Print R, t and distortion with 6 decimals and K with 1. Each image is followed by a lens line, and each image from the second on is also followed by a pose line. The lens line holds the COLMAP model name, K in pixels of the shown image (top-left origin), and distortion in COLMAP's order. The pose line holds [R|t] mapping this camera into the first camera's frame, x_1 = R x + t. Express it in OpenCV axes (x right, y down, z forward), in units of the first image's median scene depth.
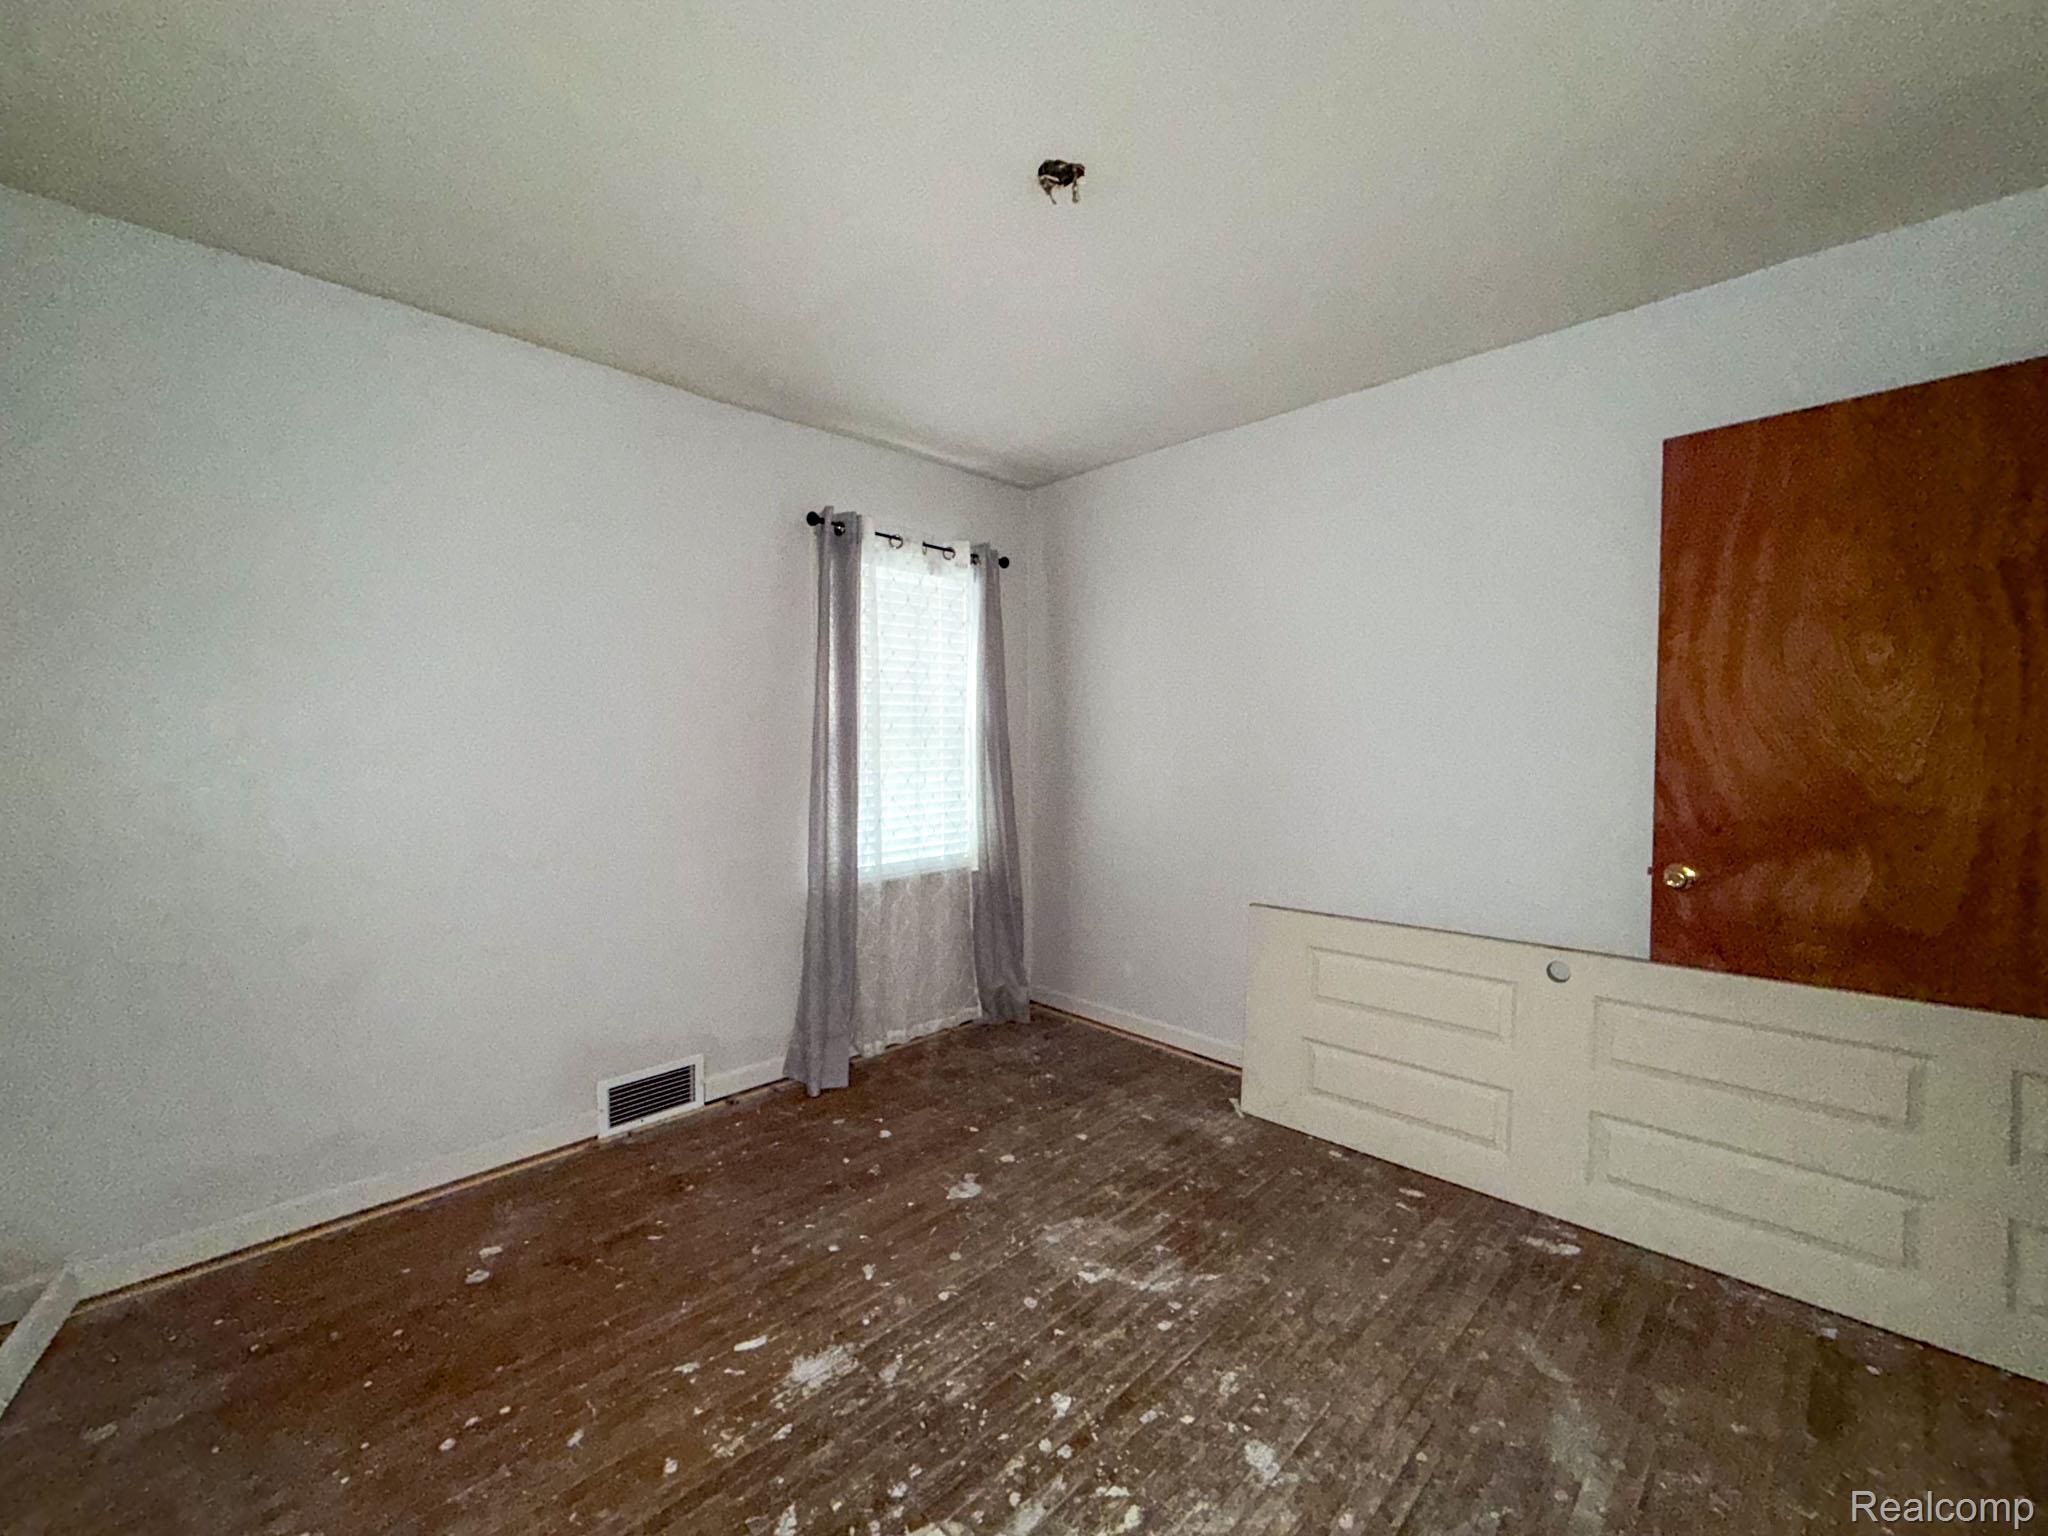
lens RADIAL K [[818.4, 0, 1017.5], [0, 818.4, 763.0], [0, 0, 1]] dist [-0.001409, 0.001041]
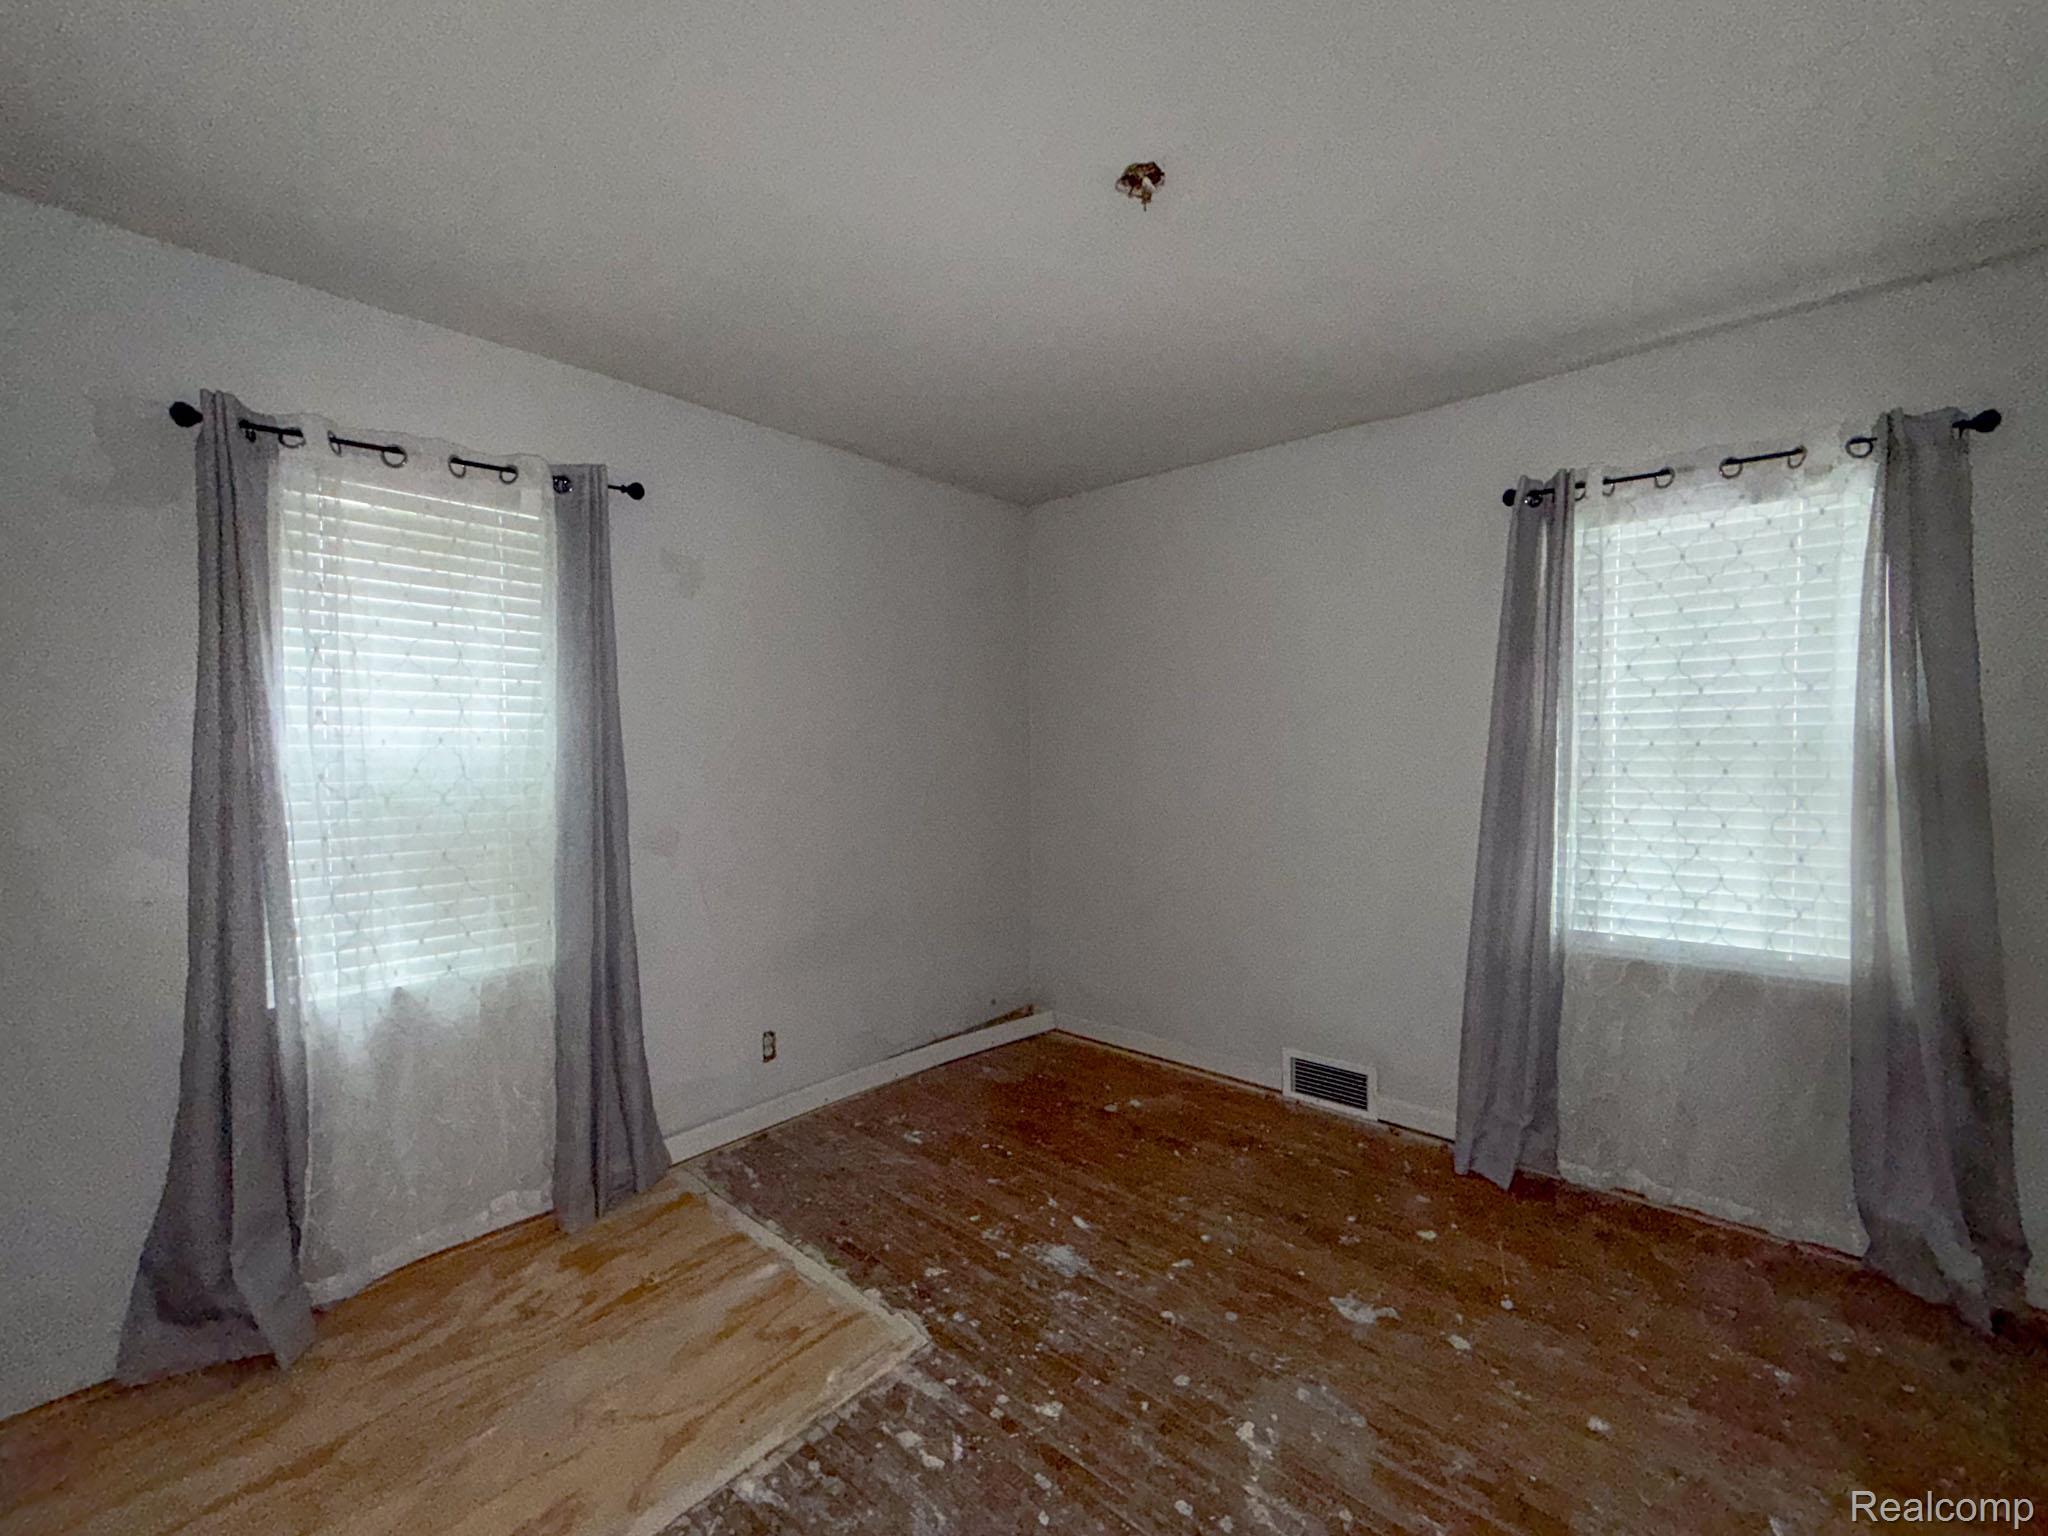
lens RADIAL K [[818.4, 0, 1018.0], [0, 818.4, 775.7], [0, 0, 1]] dist [-0.001409, 0.001041]
pose [[0.086833, 0.036984, -0.995536, 0.772950], [-0.023469, 0.999109, 0.035069, -0.047527], [0.995946, 0.020319, 0.087624, 0.617106]]
